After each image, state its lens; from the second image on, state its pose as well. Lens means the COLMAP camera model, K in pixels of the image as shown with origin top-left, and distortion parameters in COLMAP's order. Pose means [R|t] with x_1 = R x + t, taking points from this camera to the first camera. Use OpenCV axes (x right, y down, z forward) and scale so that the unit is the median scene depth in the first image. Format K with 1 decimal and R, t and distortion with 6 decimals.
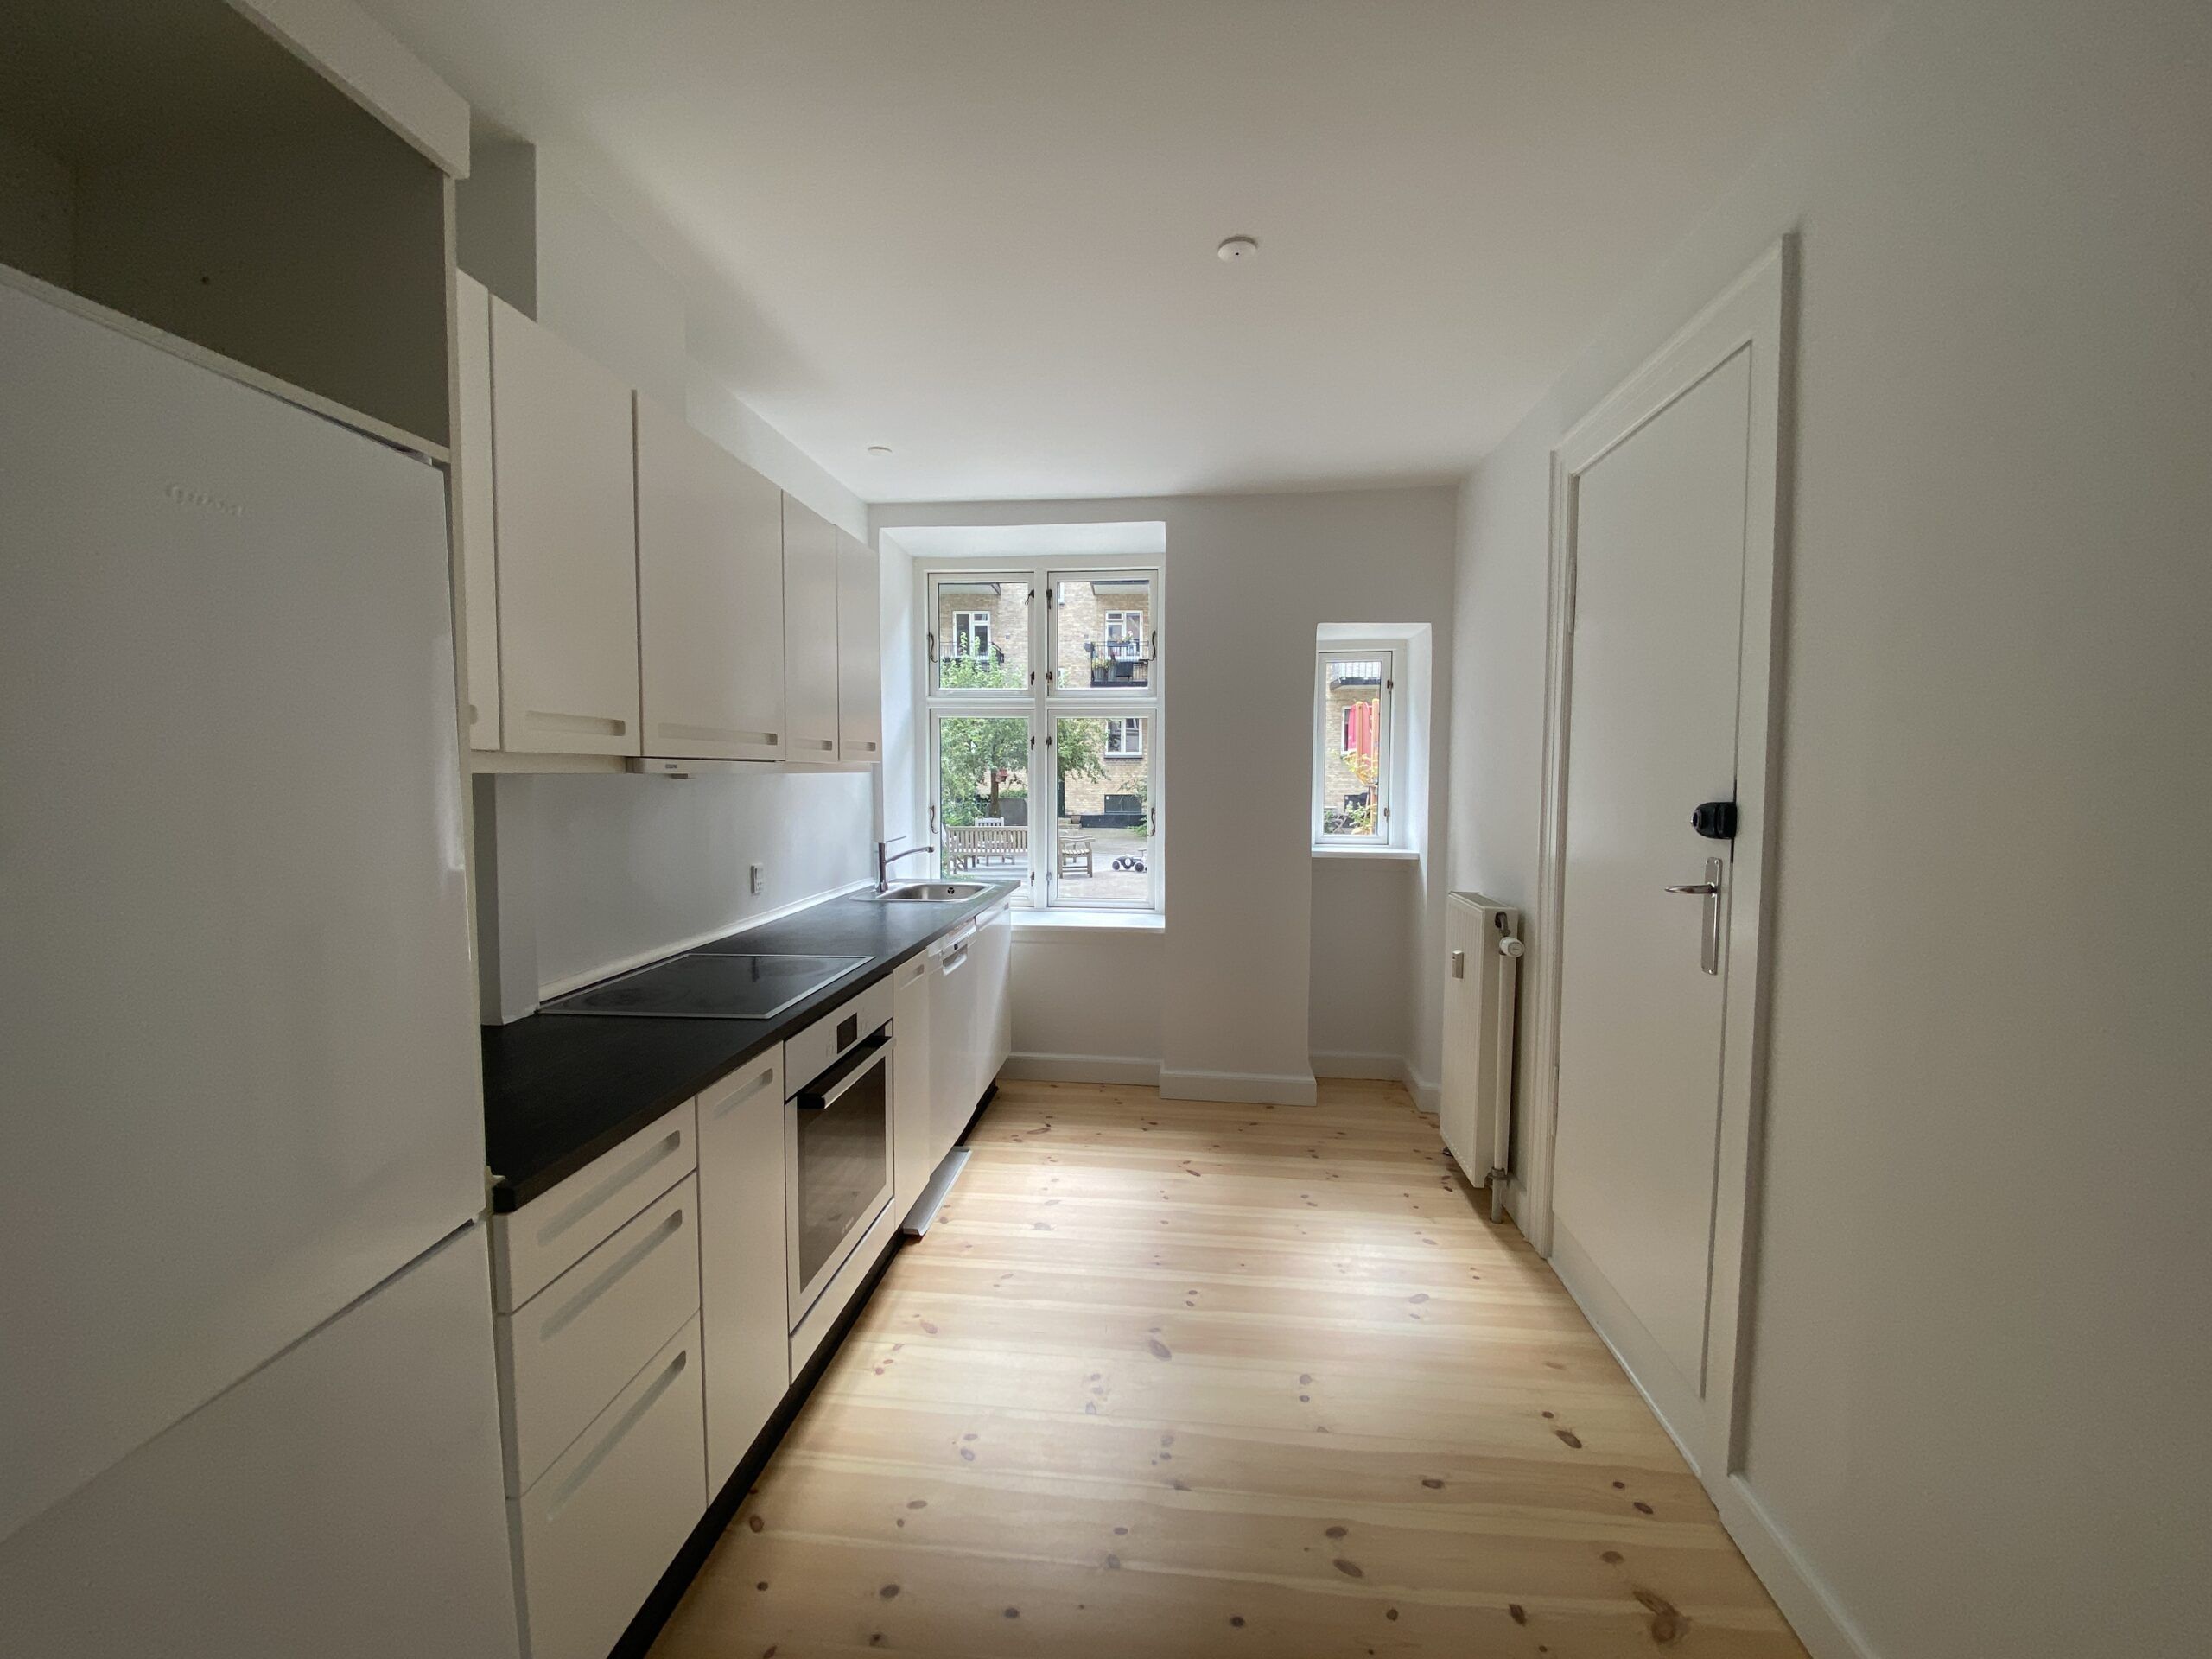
lens RADIAL K [[890.9, 0, 1109.4], [0, 890.9, 815.0], [0, 0, 1]] dist [0.015932, -0.021202]
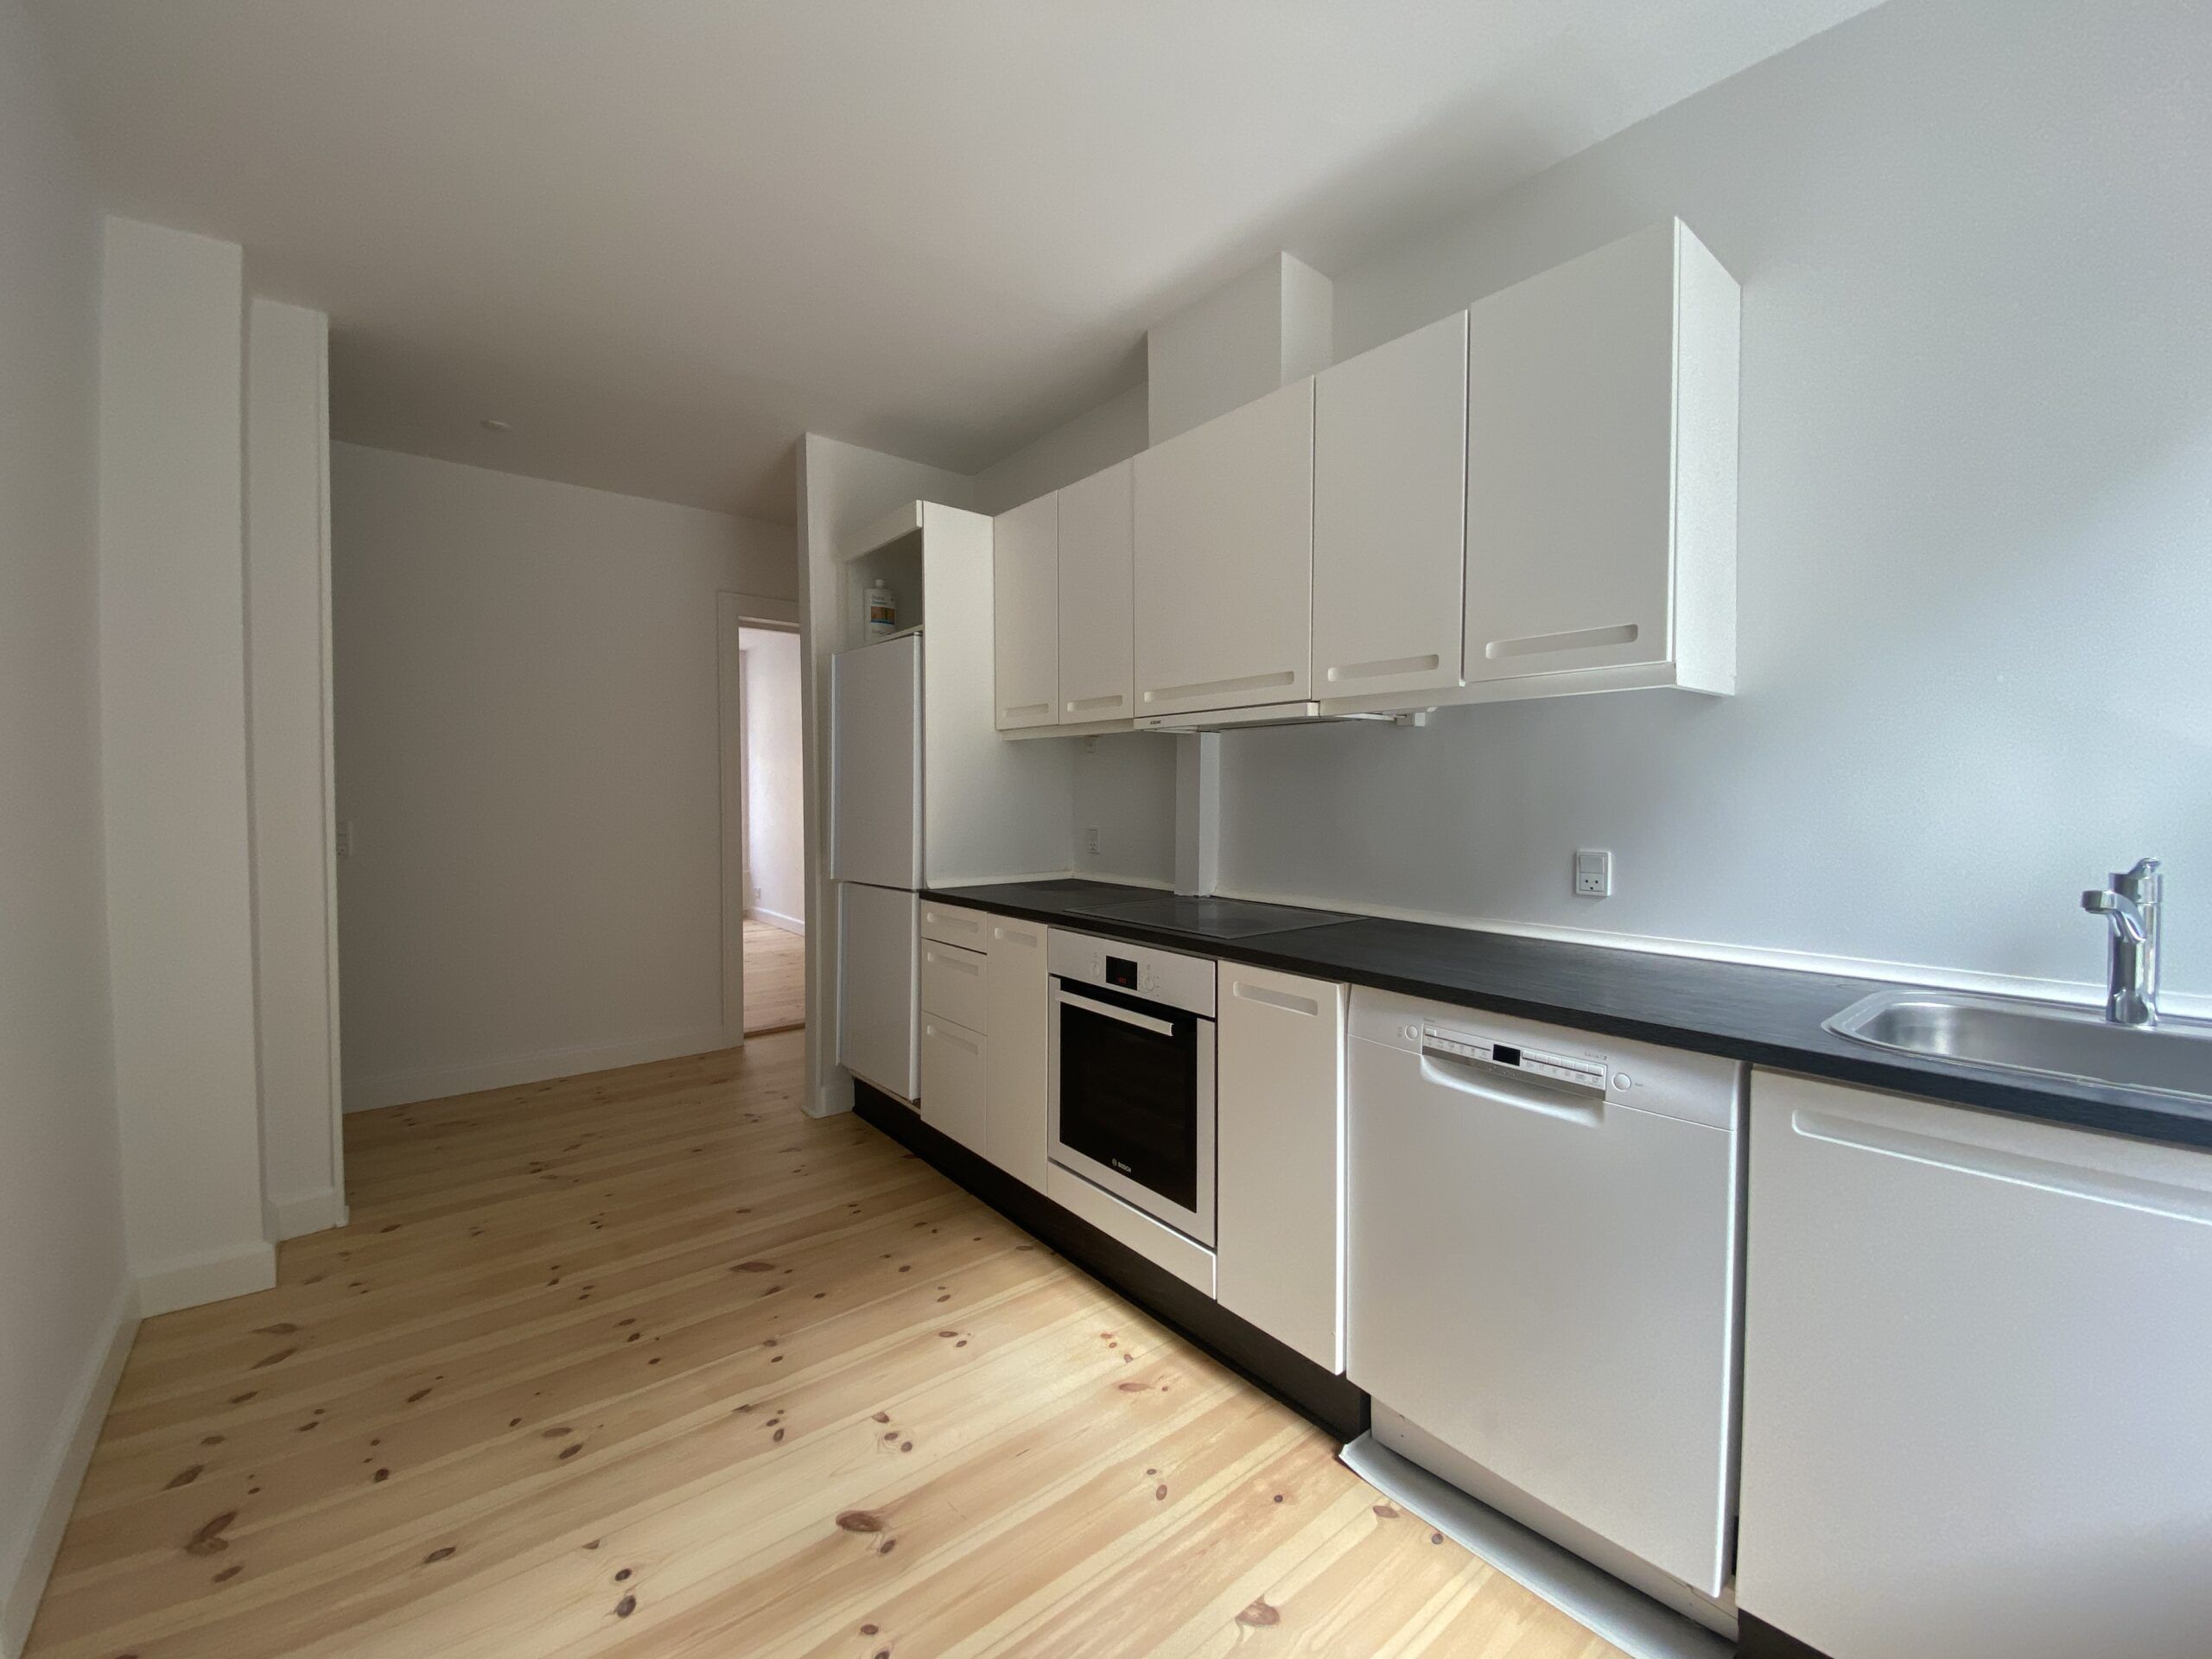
lens RADIAL K [[890.9, 0, 1109.4], [0, 890.9, 815.0], [0, 0, 1]] dist [0.015932, -0.021202]
pose [[-0.704136, 0.005867, -0.710040, 0.318254], [-0.042944, 0.997784, 0.050832, 0.011763], [0.708765, 0.066285, -0.702324, 1.245444]]
